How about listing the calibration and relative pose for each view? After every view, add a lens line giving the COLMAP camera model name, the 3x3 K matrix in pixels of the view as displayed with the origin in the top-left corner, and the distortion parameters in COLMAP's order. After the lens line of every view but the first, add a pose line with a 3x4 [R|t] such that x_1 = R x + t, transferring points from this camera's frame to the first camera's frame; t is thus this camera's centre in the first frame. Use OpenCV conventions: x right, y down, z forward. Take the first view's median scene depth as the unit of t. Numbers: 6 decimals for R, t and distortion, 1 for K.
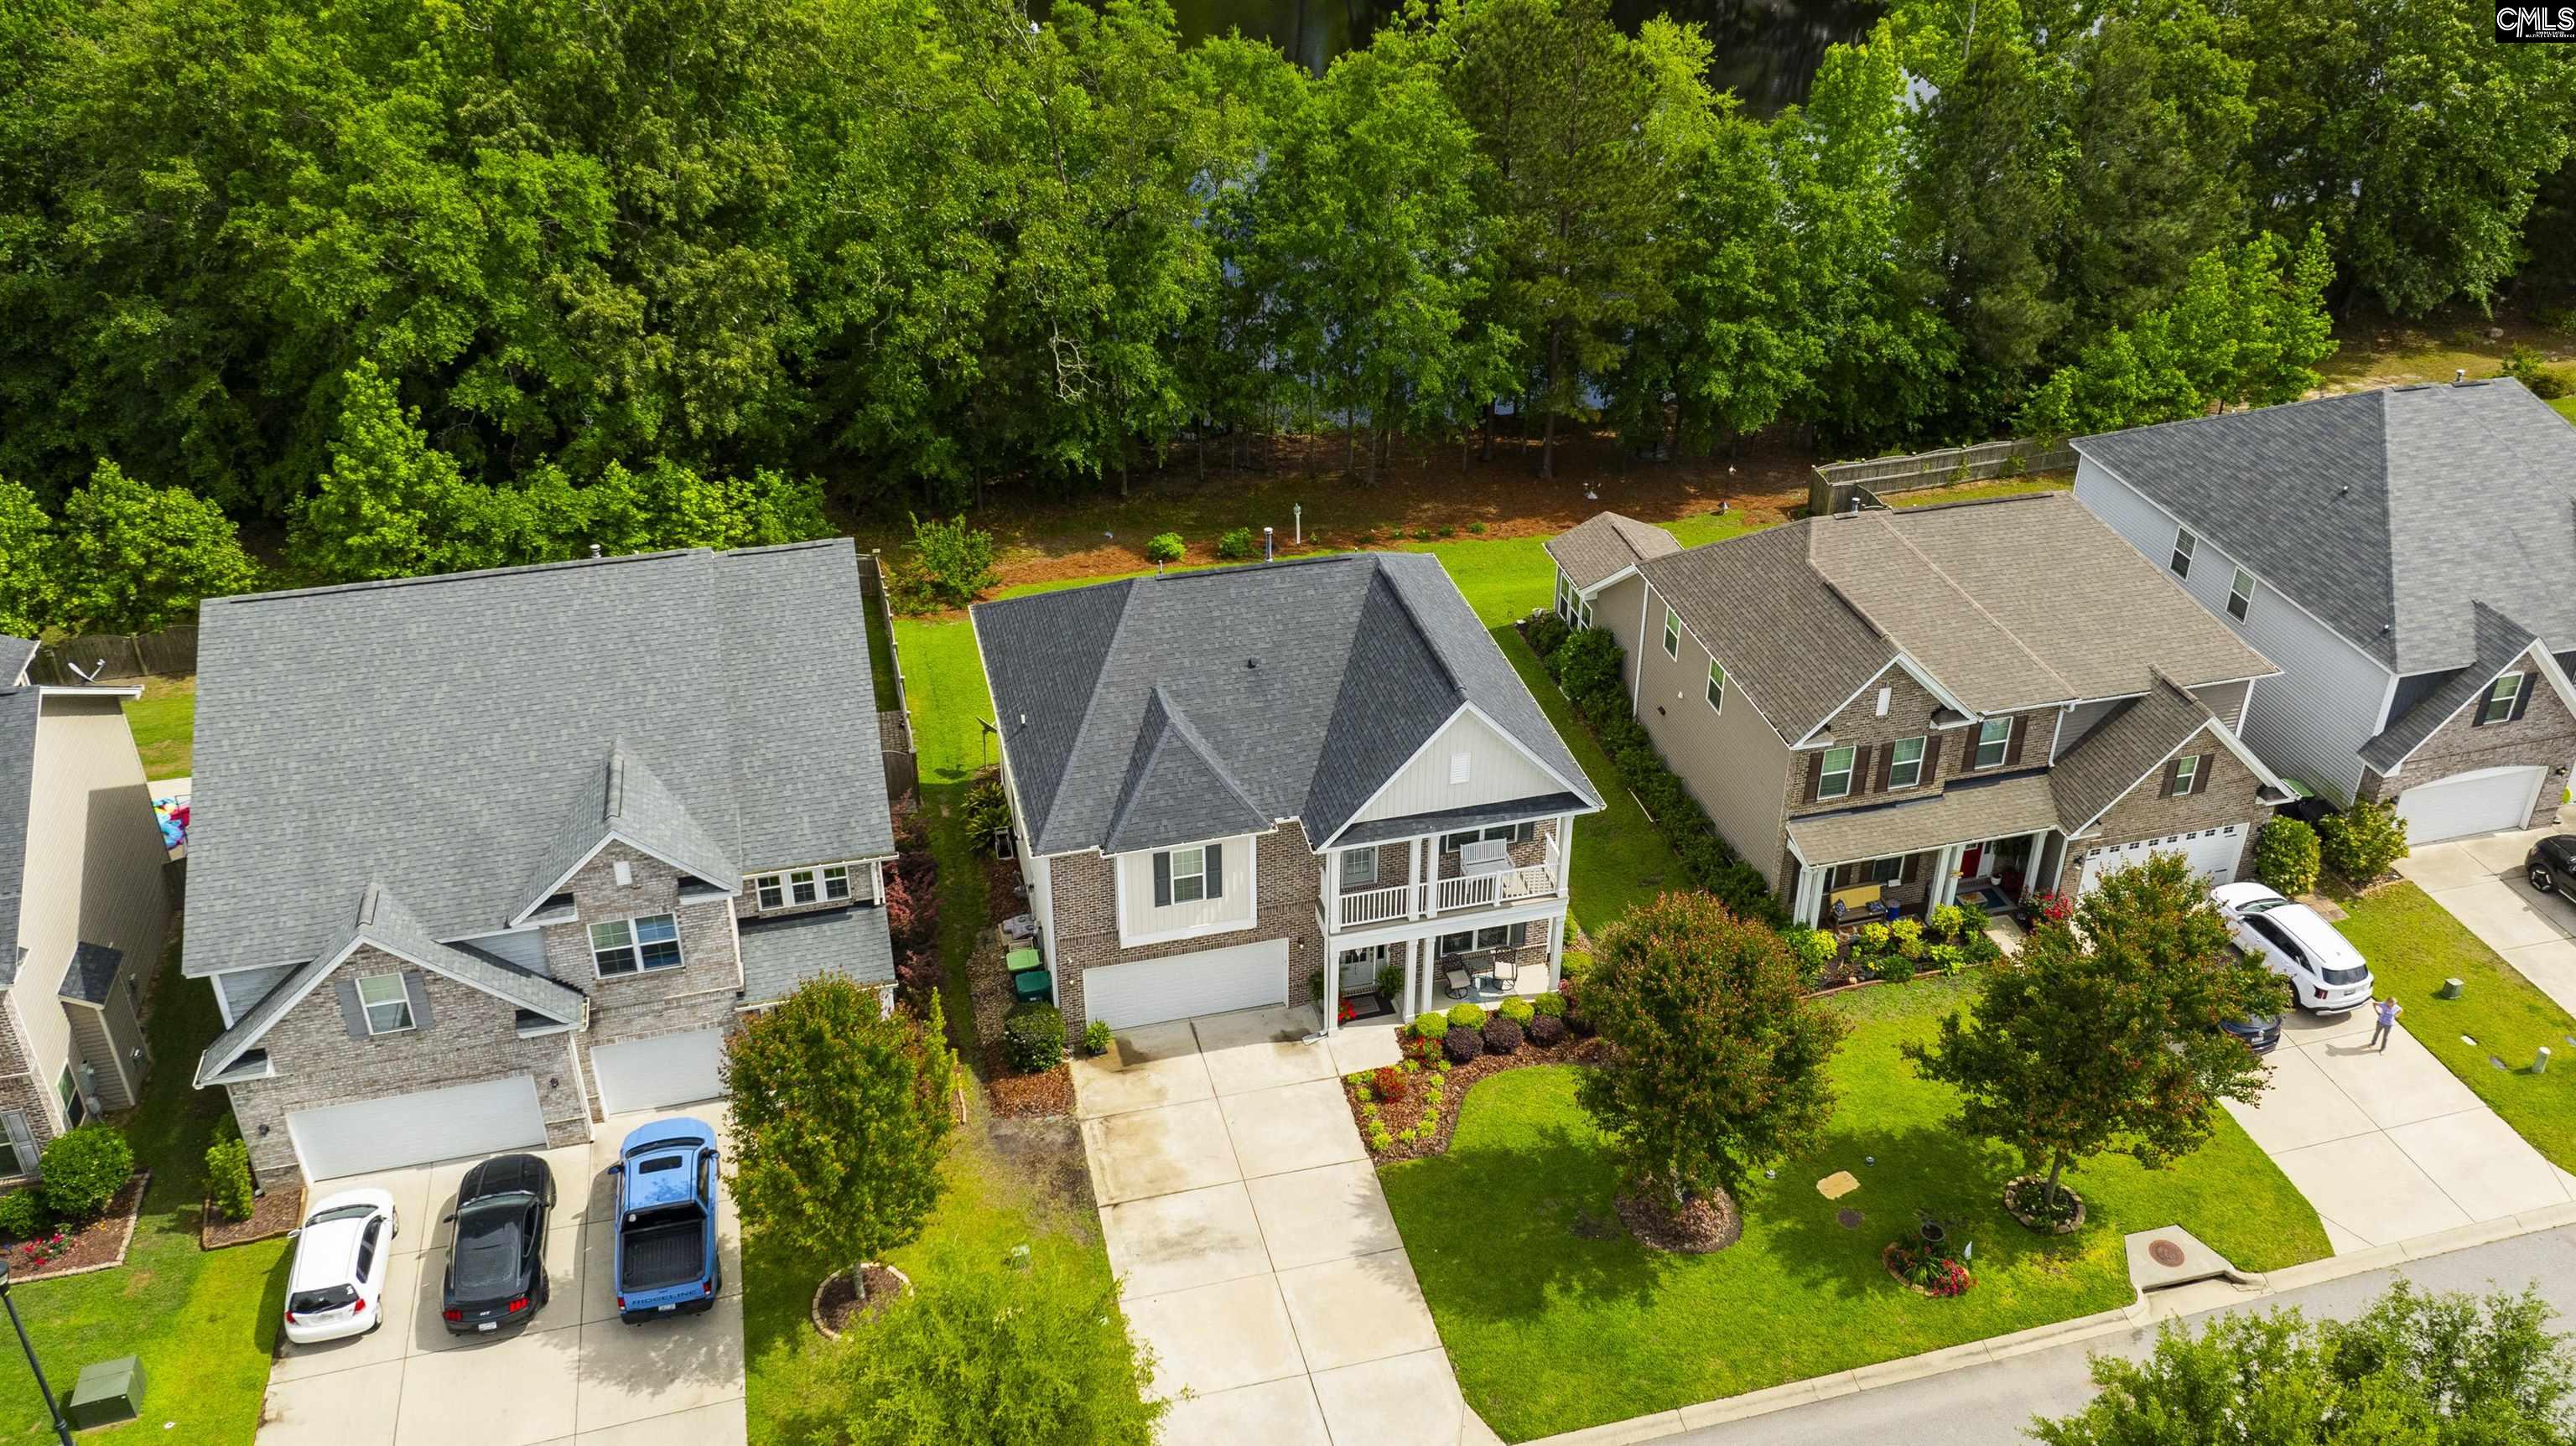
lens RADIAL K [[1994.2, 0, 1288.0], [0, 1994.2, 723.0], [0, 0, 1]] dist [-0.019445, -0.001732]
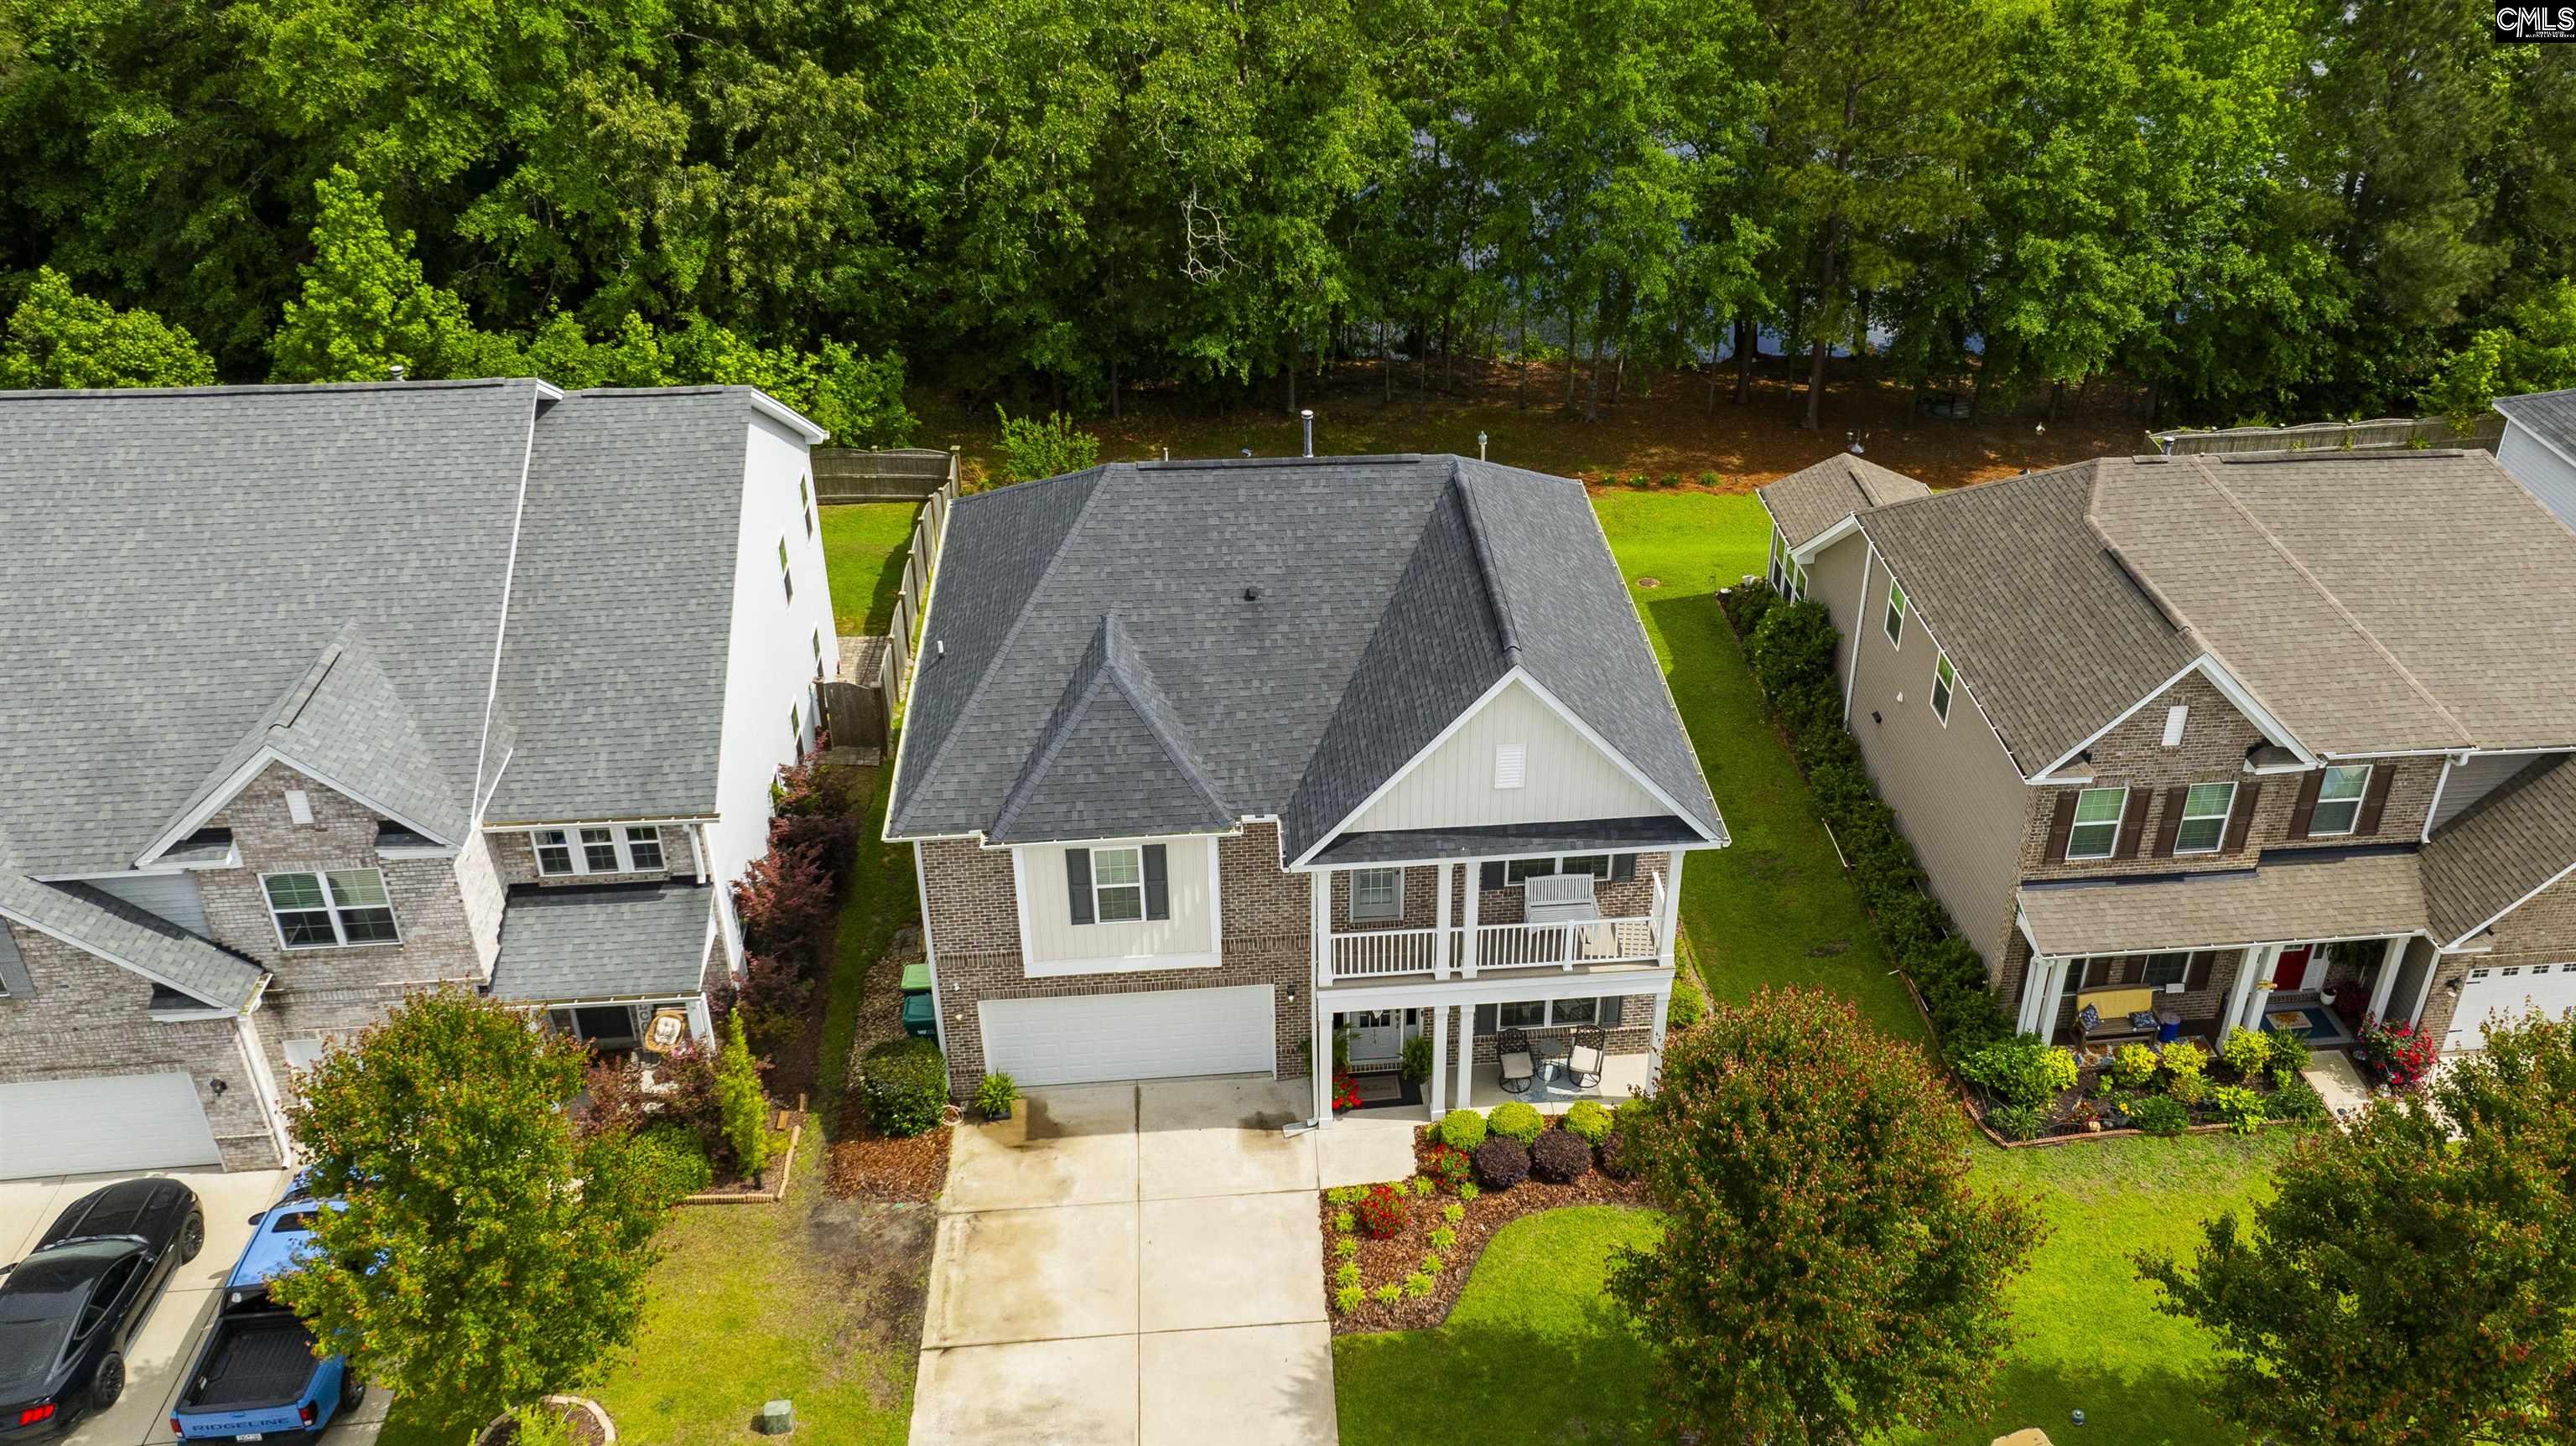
lens RADIAL K [[2115.2, 0, 1323.8], [0, 2115.2, 711.0], [0, 0, 1]] dist [-0.023141, -0.010929]
pose [[0.988781, 0.085387, -0.122562, 0.092338], [-0.085035, 0.996345, 0.008112, 0.002944], [0.122806, 0.002401, 0.992428, 0.232160]]
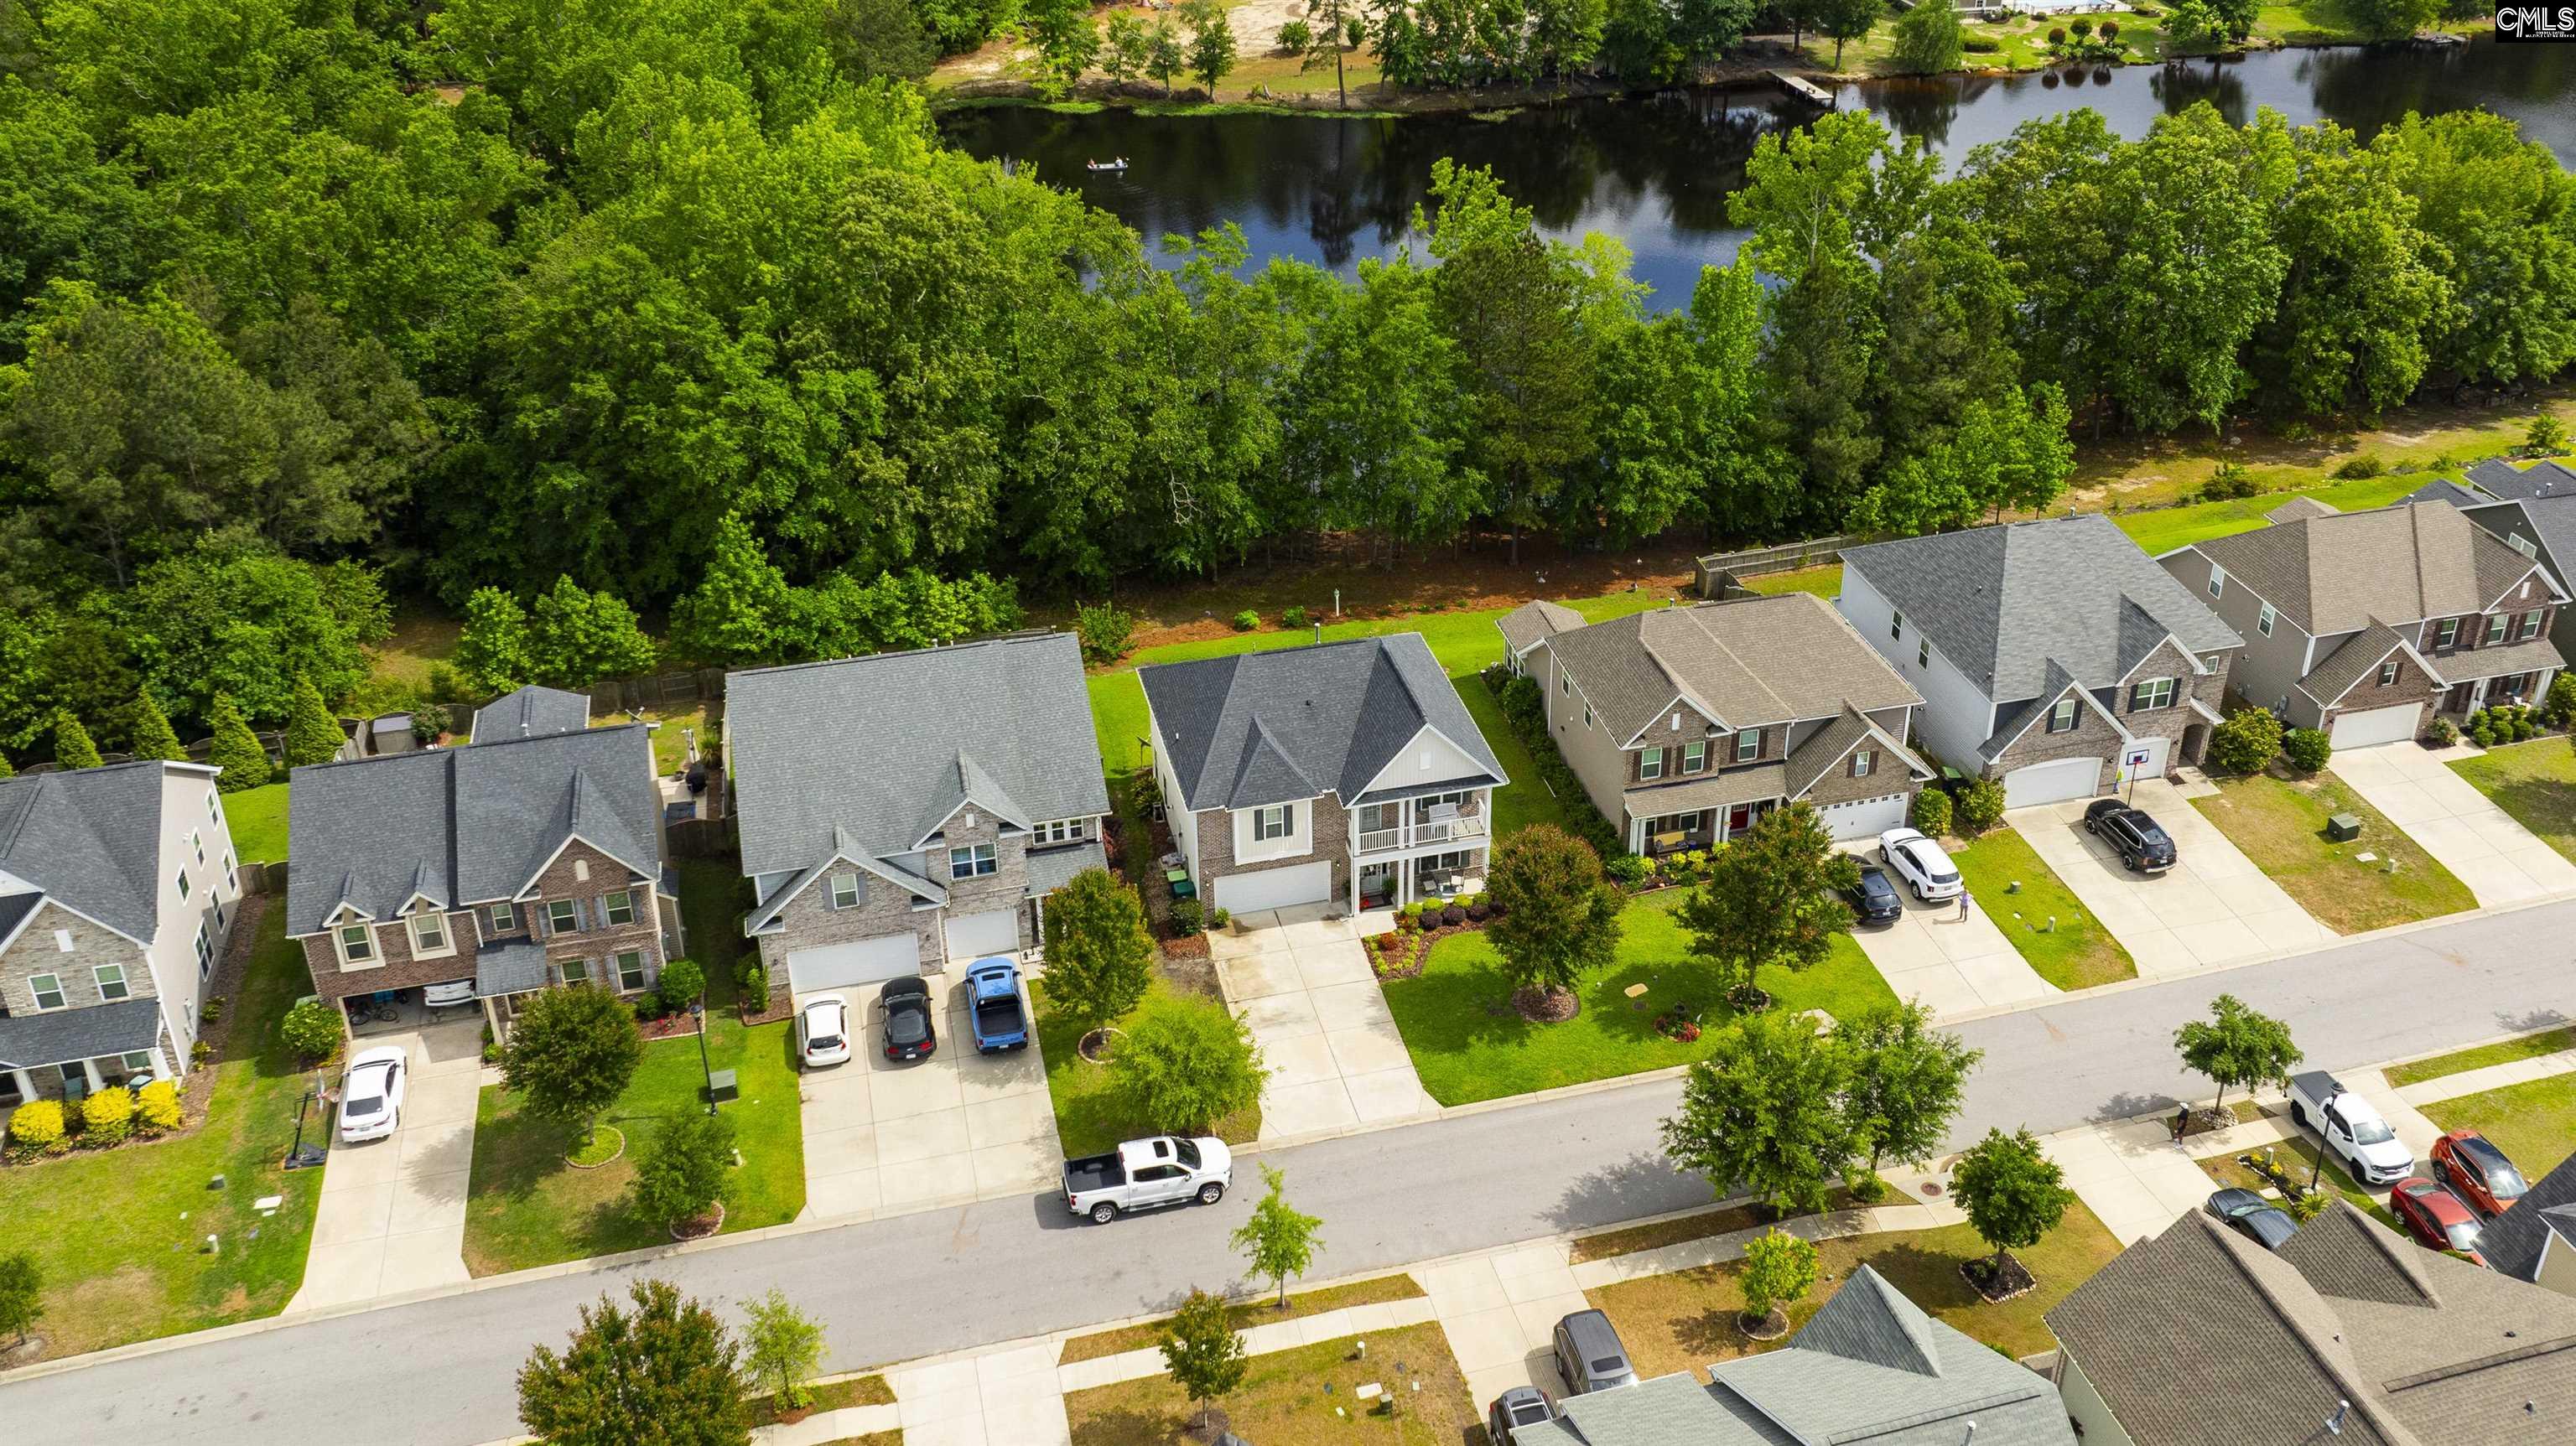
lens RADIAL K [[1817.3, 0, 1288.0], [0, 1817.3, 723.0], [0, 0, 1]] dist [-0.013939, -0.000565]
pose [[0.999605, -0.009151, -0.026575, 0.005737], [0.008814, 0.999879, -0.012782, 0.006946], [0.026689, 0.012543, 0.999565, -0.535090]]
